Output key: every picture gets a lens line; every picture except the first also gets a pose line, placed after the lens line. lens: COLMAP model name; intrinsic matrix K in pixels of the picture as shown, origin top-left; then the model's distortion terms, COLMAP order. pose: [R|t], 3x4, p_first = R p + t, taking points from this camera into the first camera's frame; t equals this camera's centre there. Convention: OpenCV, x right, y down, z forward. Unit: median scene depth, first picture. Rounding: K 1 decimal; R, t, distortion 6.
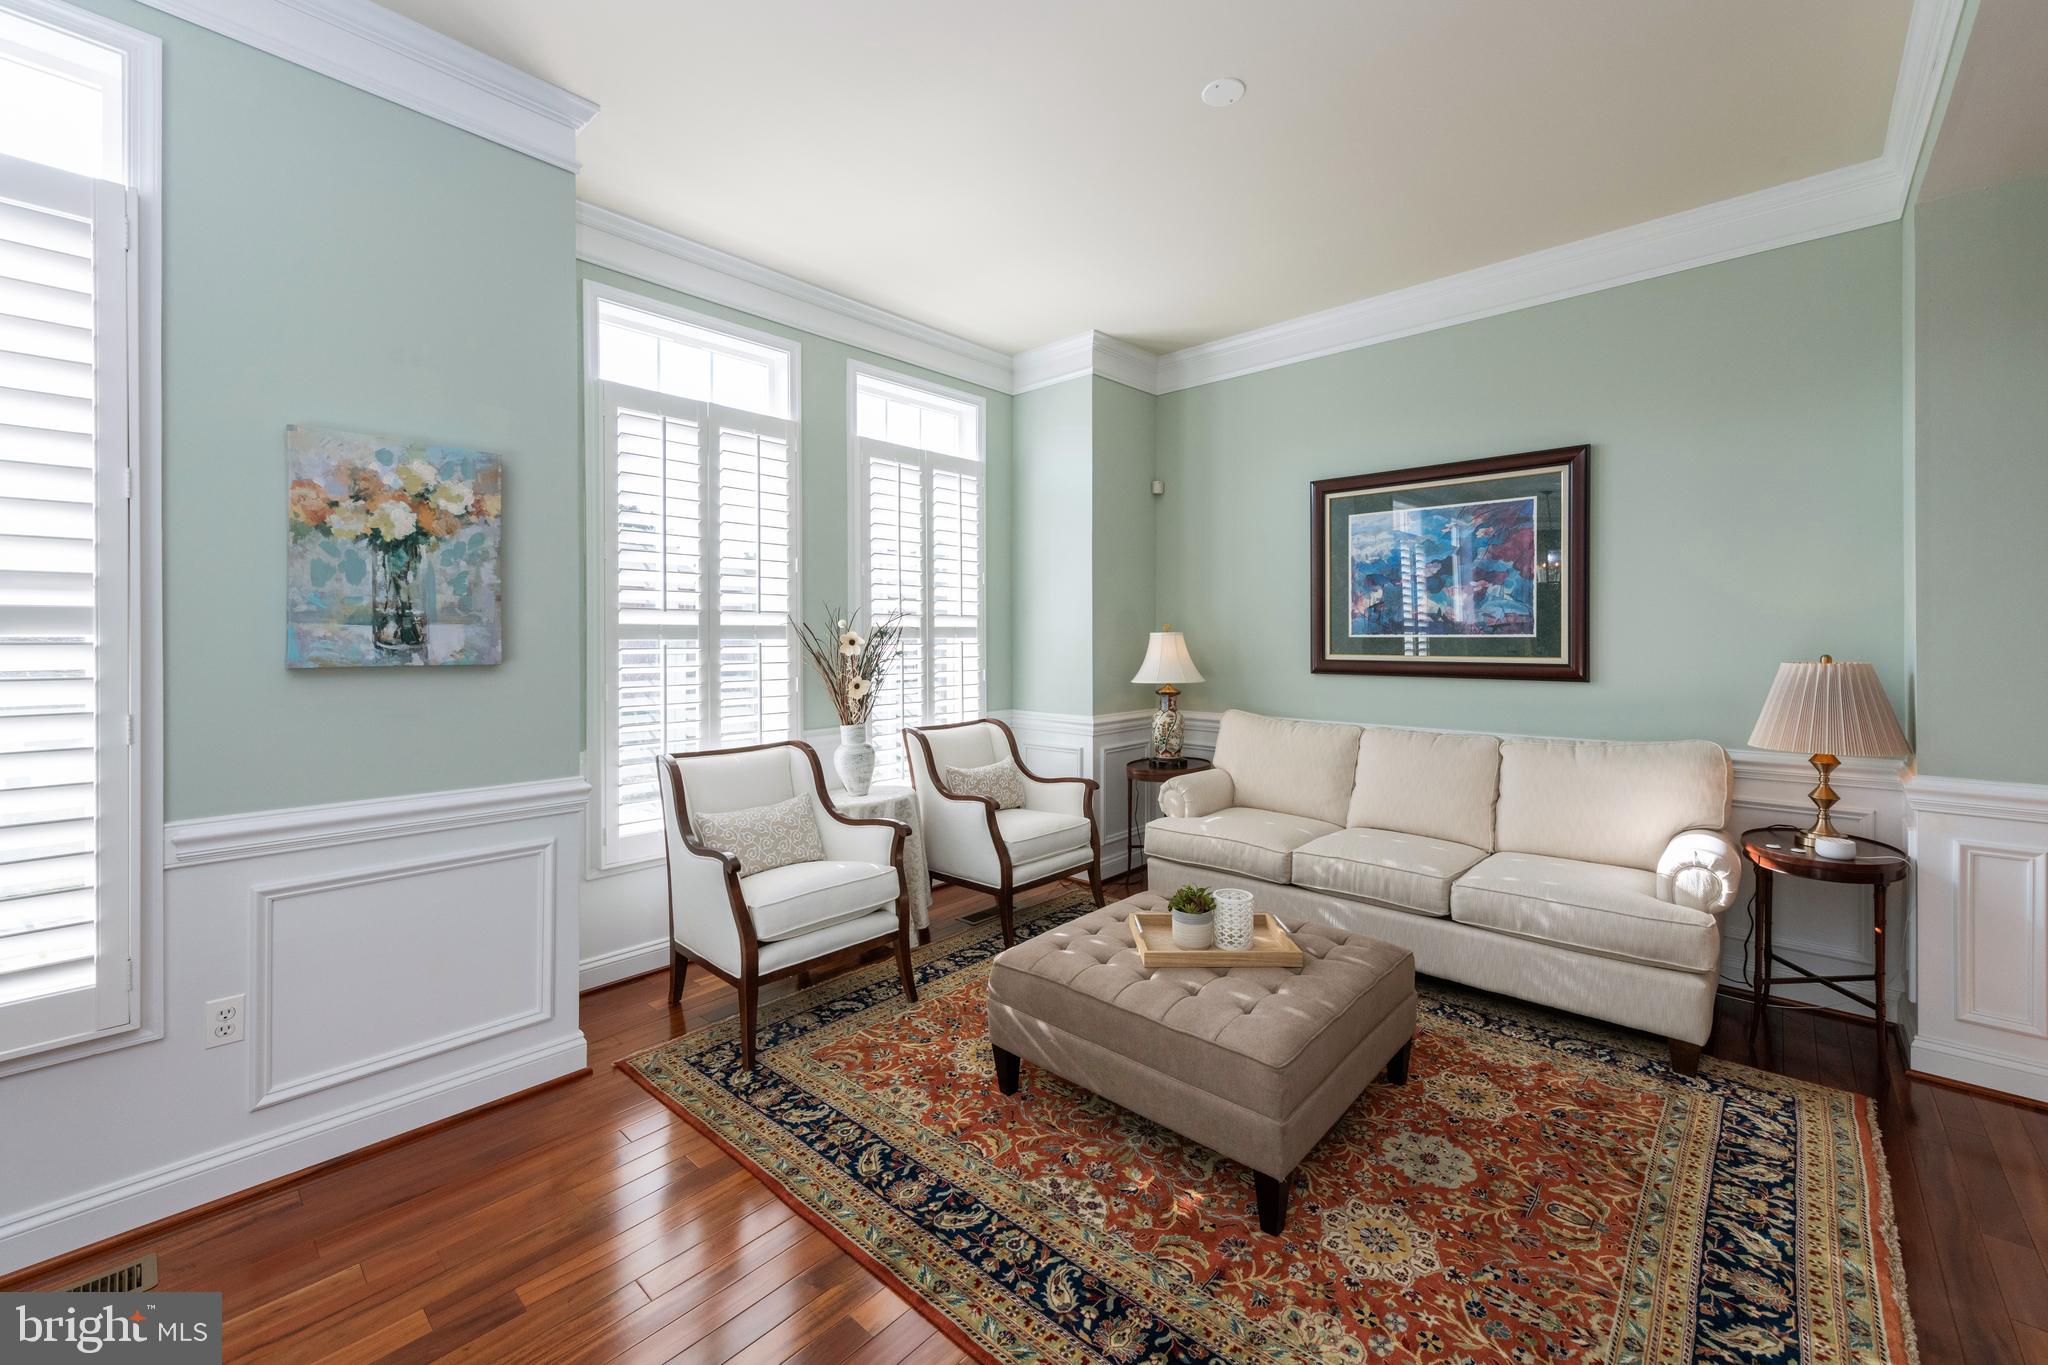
lens RADIAL K [[803.2, 0, 1024.9], [0, 803.2, 636.0], [0, 0, 1]] dist [0.009477, -0.003124]
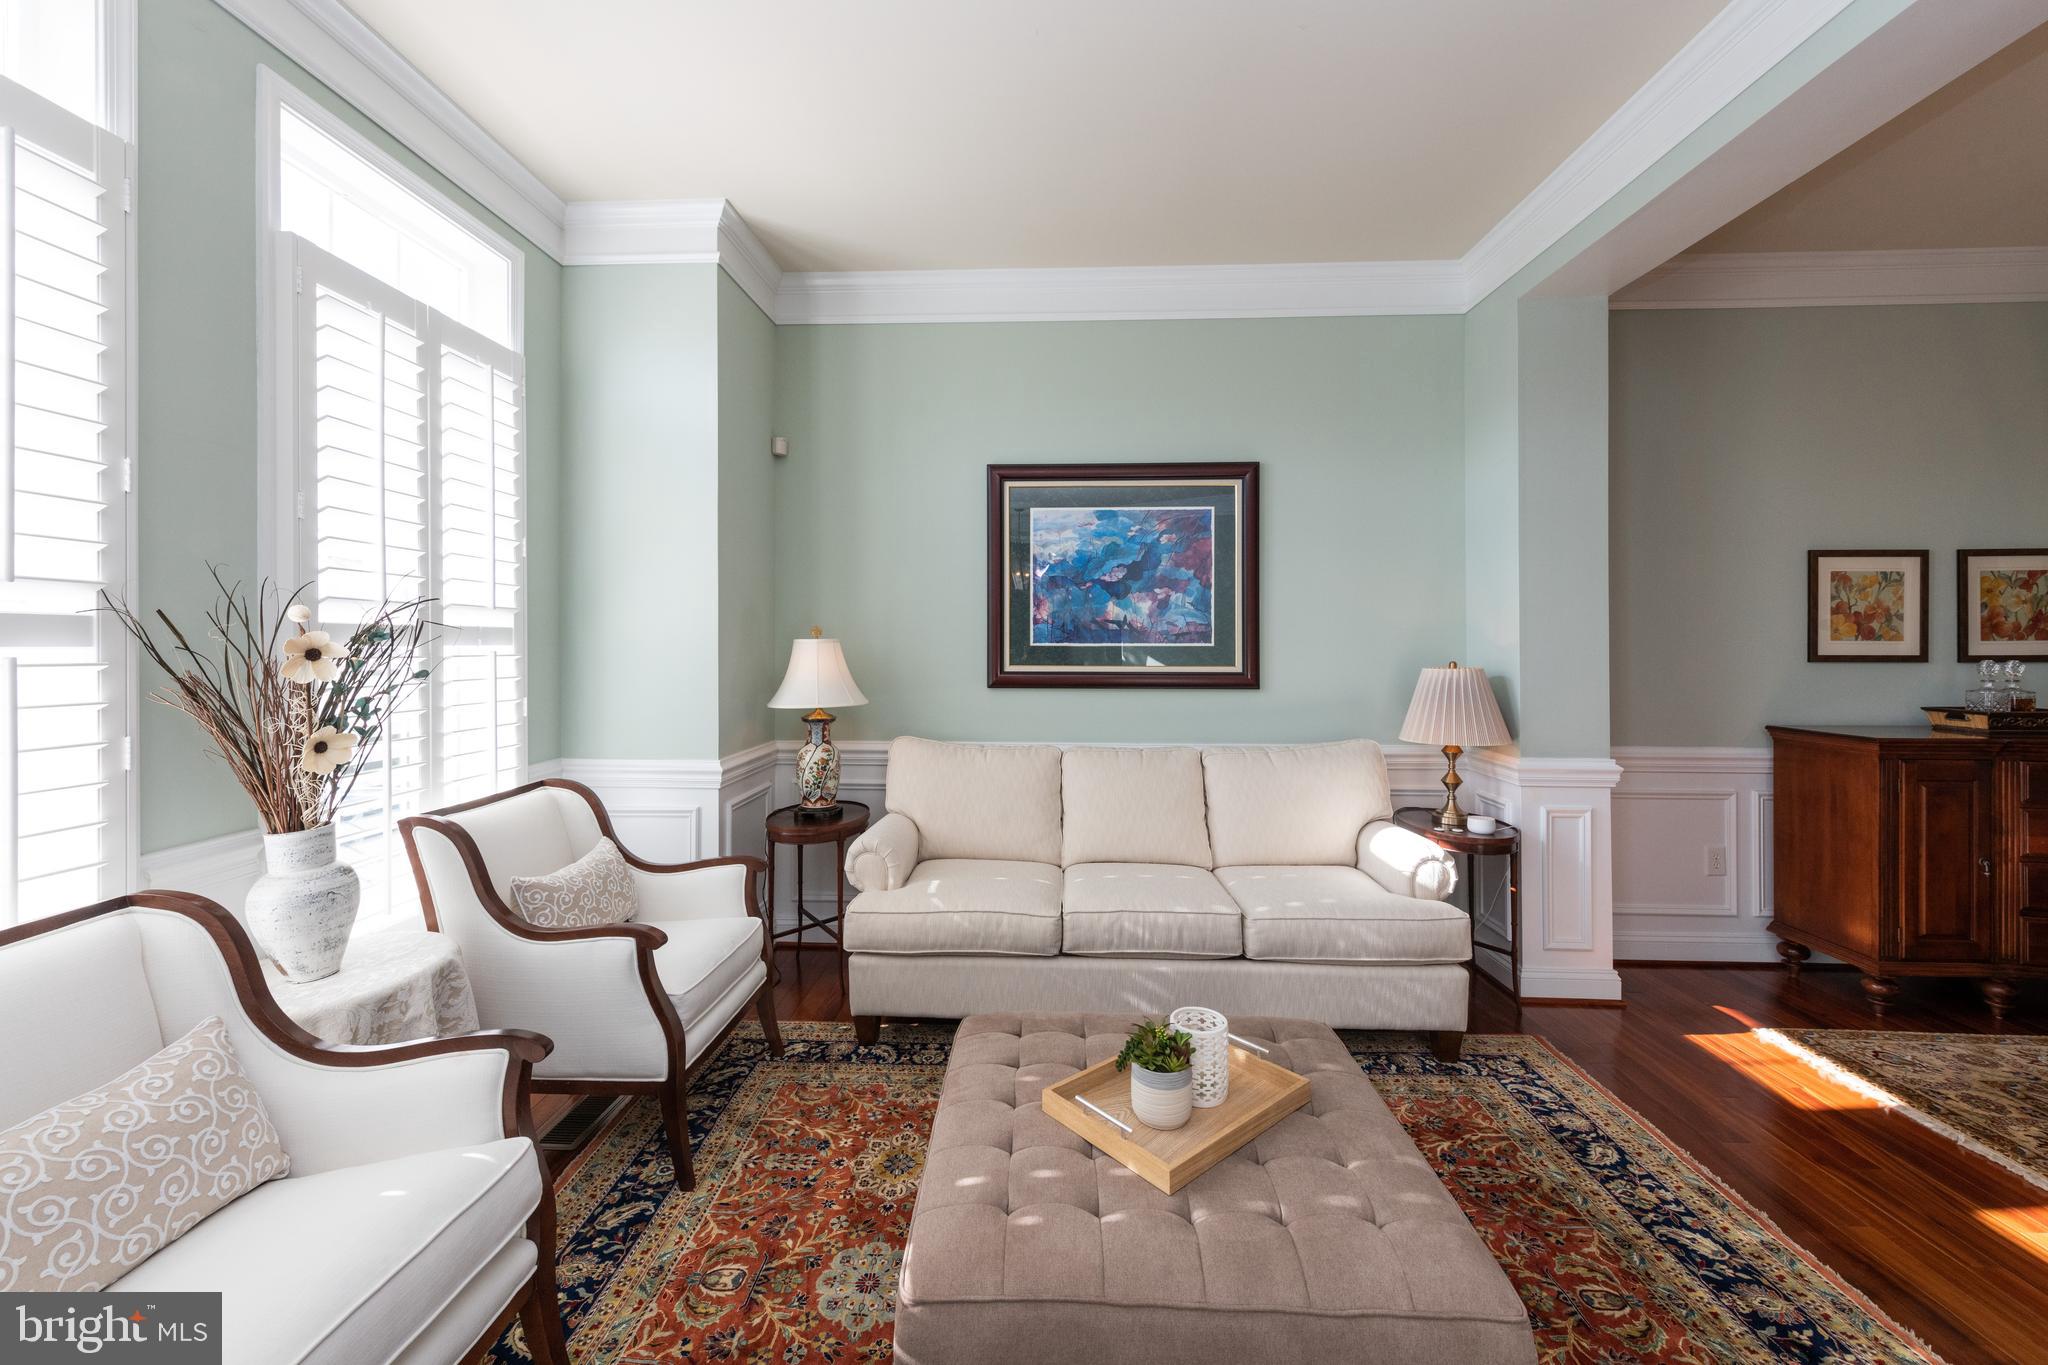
lens RADIAL K [[803.2, 0, 1005.7], [0, 803.2, 642.8], [0, 0, 1]] dist [0.009477, -0.003124]
pose [[0.768745, 0.004471, 0.639540, -0.211051], [-0.003054, 0.999990, -0.003319, 0.001476], [-0.639548, 0.000598, 0.768751, 0.392902]]
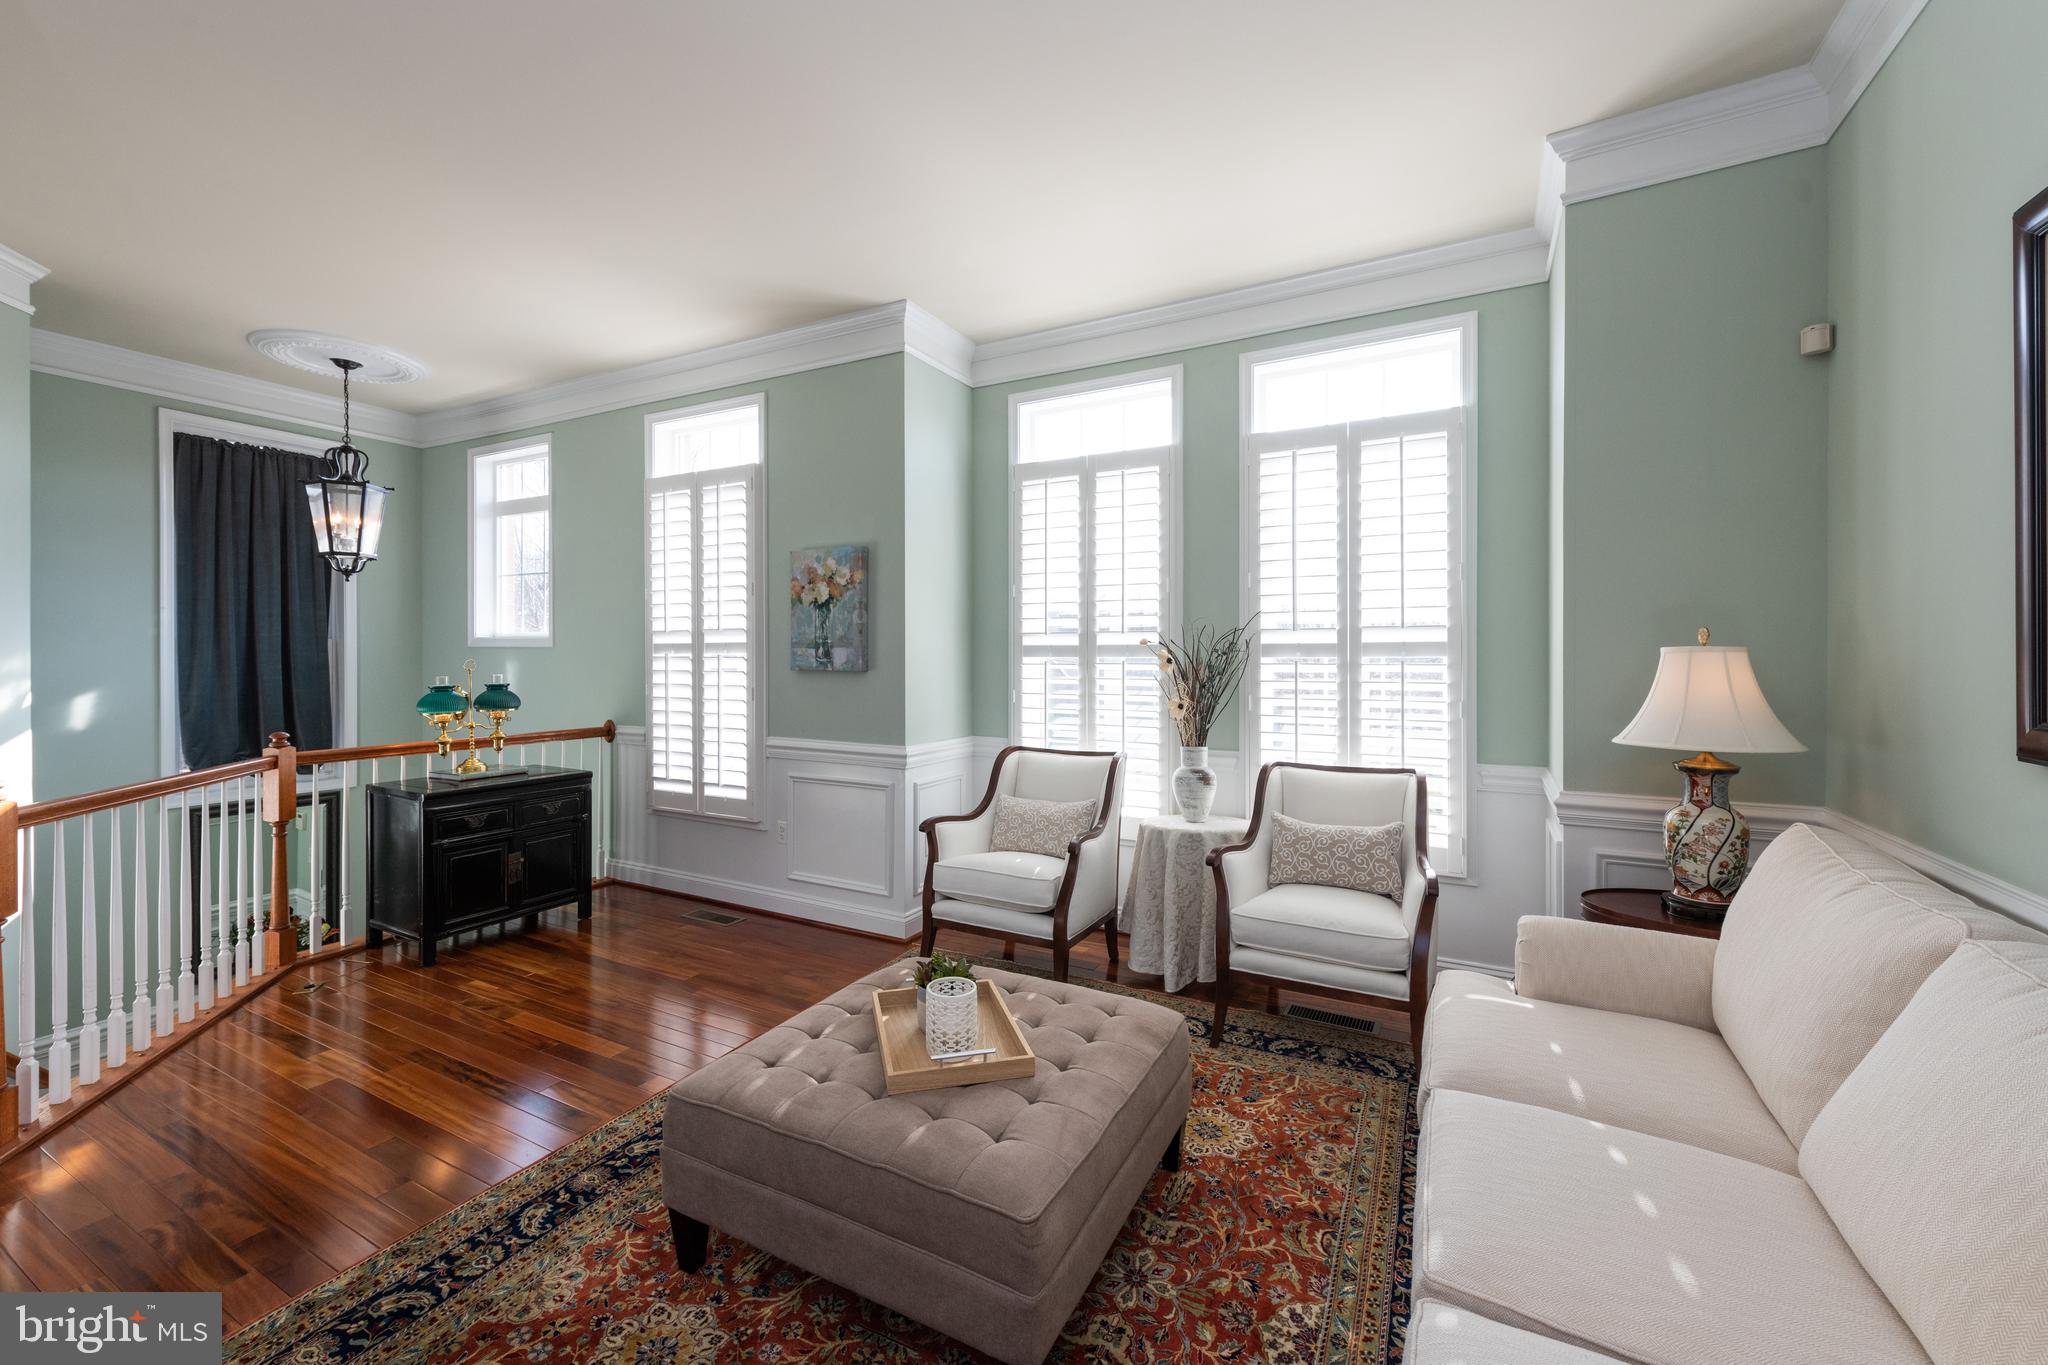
lens RADIAL K [[803.2, 0, 1014.8], [0, 803.2, 655.5], [0, 0, 1]] dist [0.009477, -0.003124]
pose [[0.259599, 0.003314, -0.965711, 0.693155], [0.000298, 0.999994, 0.003512, -0.002013], [0.965717, -0.001199, 0.259596, 0.579213]]
